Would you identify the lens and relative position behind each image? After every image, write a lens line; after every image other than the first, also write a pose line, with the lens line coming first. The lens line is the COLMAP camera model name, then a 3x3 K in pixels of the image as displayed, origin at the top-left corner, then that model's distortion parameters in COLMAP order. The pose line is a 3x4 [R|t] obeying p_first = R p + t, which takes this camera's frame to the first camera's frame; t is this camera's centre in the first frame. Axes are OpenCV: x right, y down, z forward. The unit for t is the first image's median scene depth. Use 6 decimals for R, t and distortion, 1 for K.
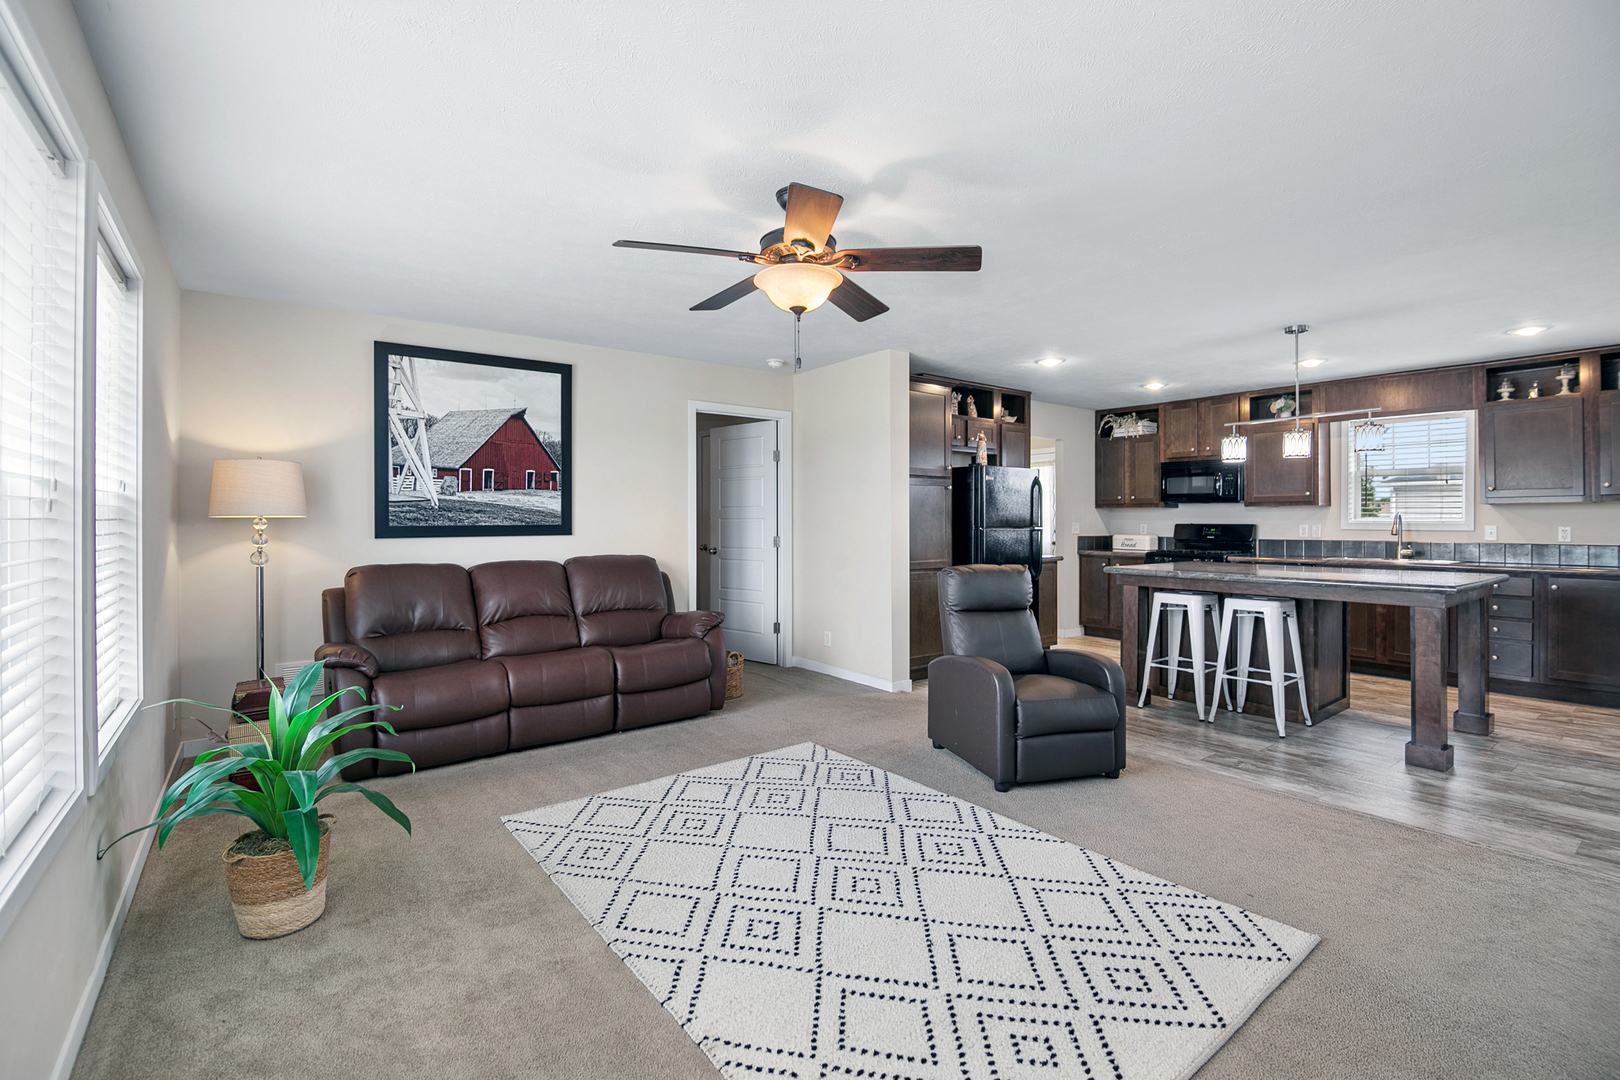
lens RADIAL K [[725.0, 0, 814.0], [0, 725.0, 528.9], [0, 0, 1]] dist [-0.001148, -0.013328]
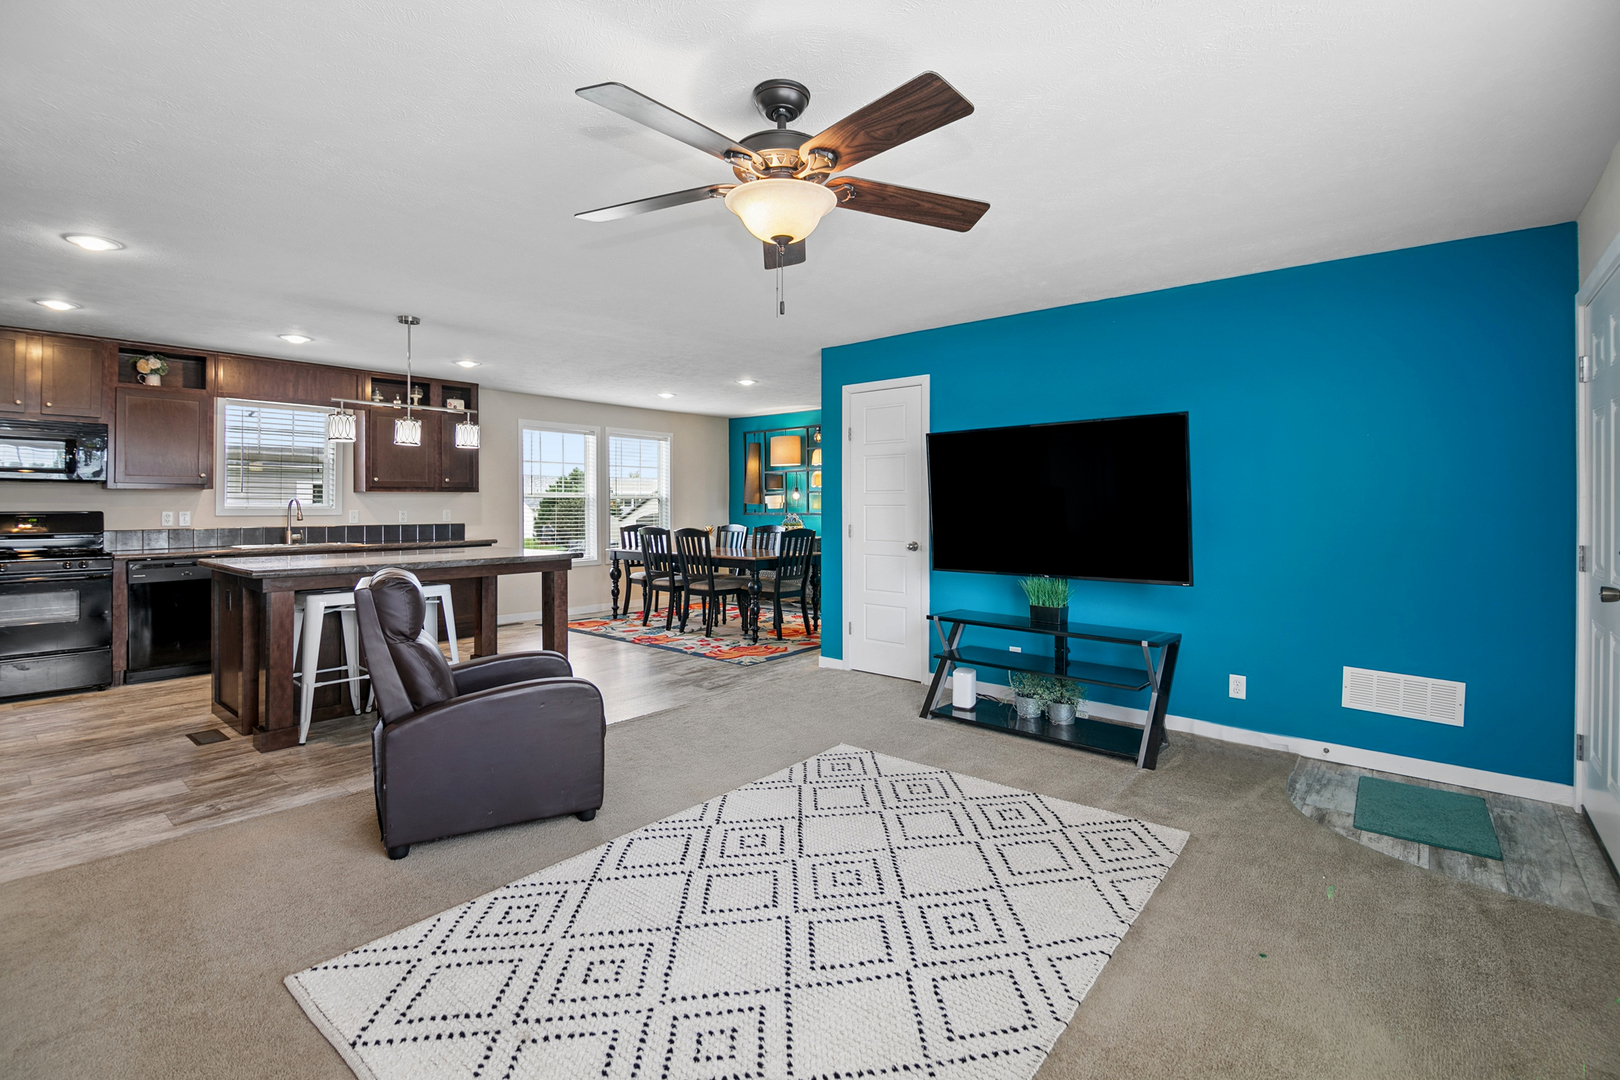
lens RADIAL K [[738.8, 0, 812.9], [0, 738.8, 445.0], [0, 0, 1]] dist [-0.001889, -0.000232]
pose [[-0.224152, 0.080006, 0.971265, -0.516920], [0.013273, 0.996783, -0.079045, -0.007173], [-0.974464, -0.004827, -0.224492, 0.703358]]
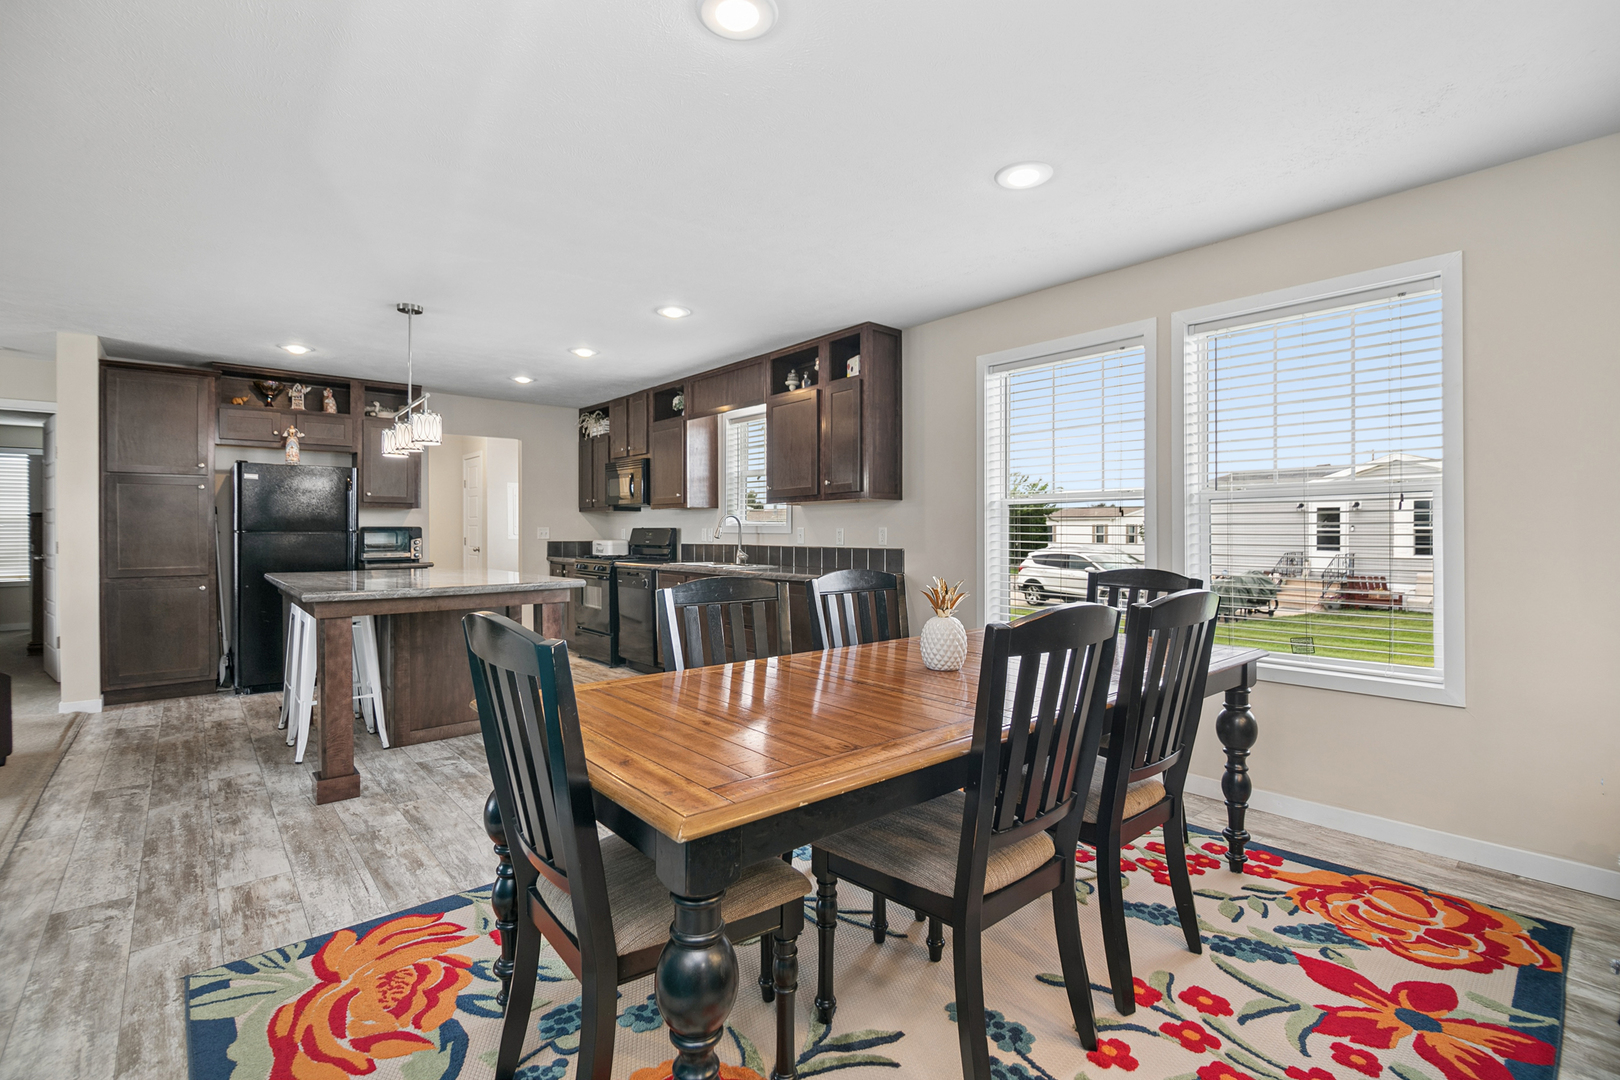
lens RADIAL K [[725.0, 0, 814.0], [0, 725.0, 528.9], [0, 0, 1]] dist [-0.001148, -0.013328]
pose [[0.997616, -0.001894, 0.068983, 1.149847], [0.002835, 0.999904, -0.013549, 0.013798], [-0.068951, 0.013712, 0.997526, 0.064557]]
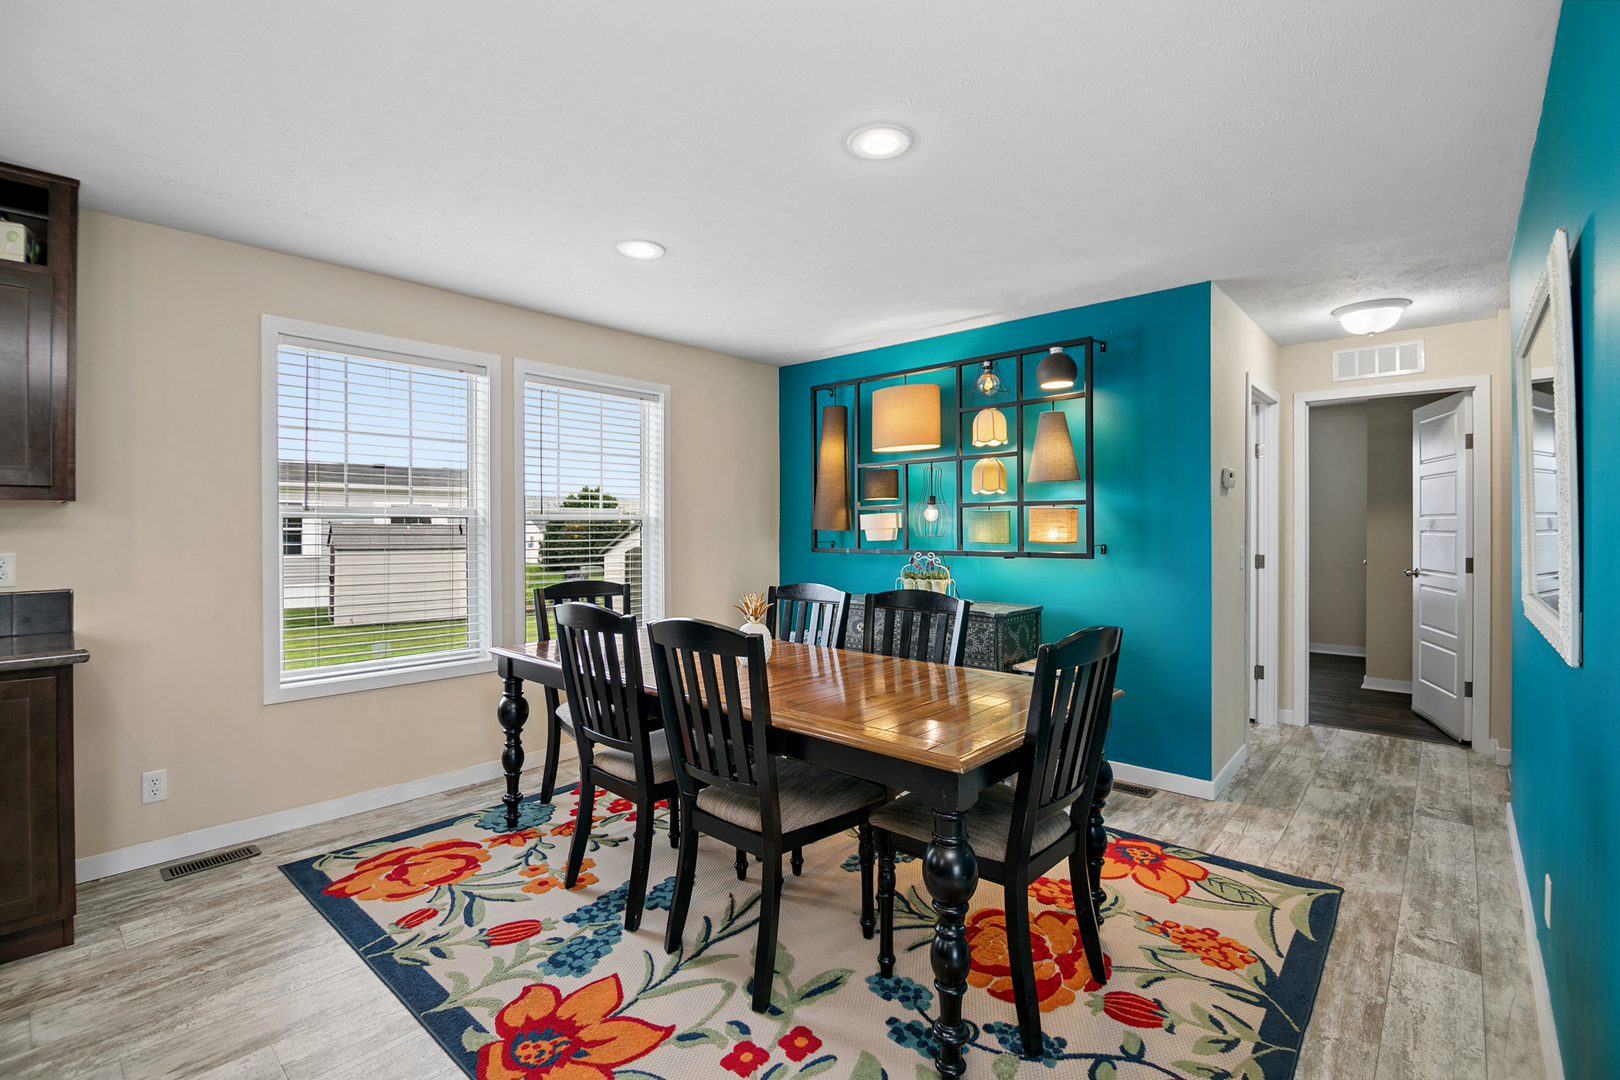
lens RADIAL K [[719.1, 0, 818.1], [0, 719.1, 497.4], [0, 0, 1]] dist [-0.016506, -0.000192]
pose [[-0.205279, 0.038034, 0.977964, 0.655194], [0.009900, 0.999274, -0.036785, -0.018513], [-0.978653, 0.002130, -0.205507, 0.620251]]
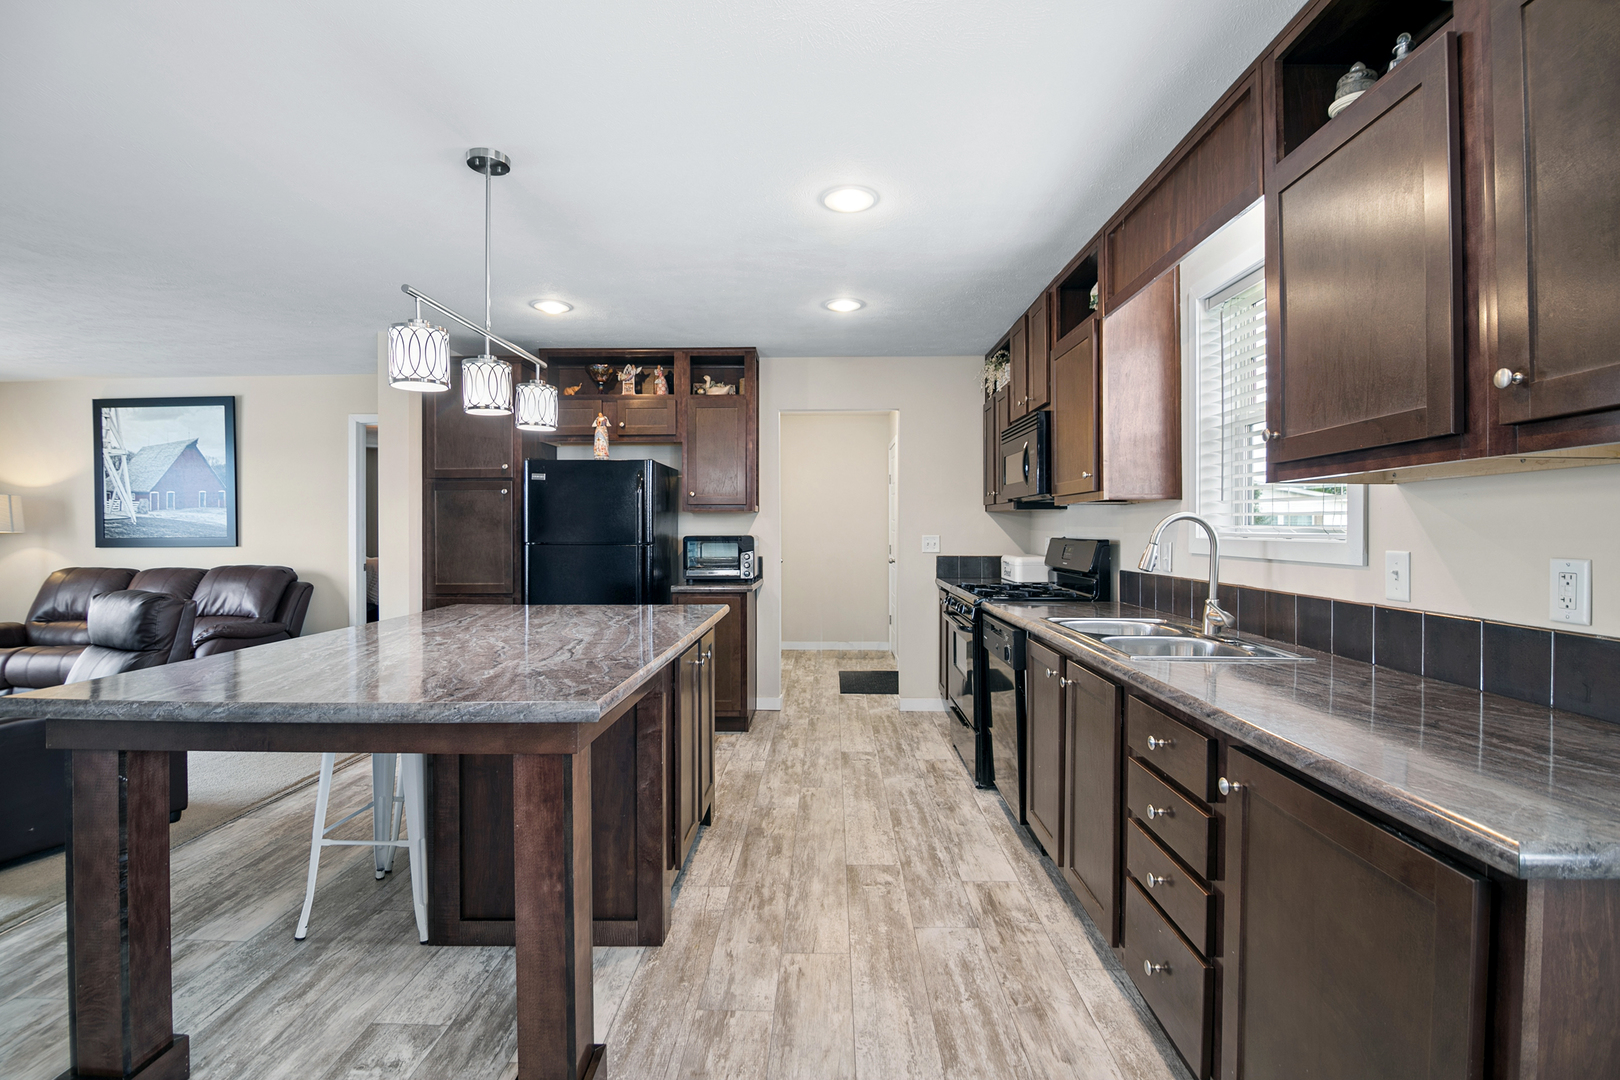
lens RADIAL K [[731.6, 0, 808.2], [0, 731.6, 521.2], [0, 0, 1]] dist [-0.009499, -0.001210]
pose [[0.778231, -0.010959, -0.627882, 1.210222], [-0.004006, 0.999741, -0.022415, -0.010284], [0.627965, 0.019959, 0.777986, 0.766355]]
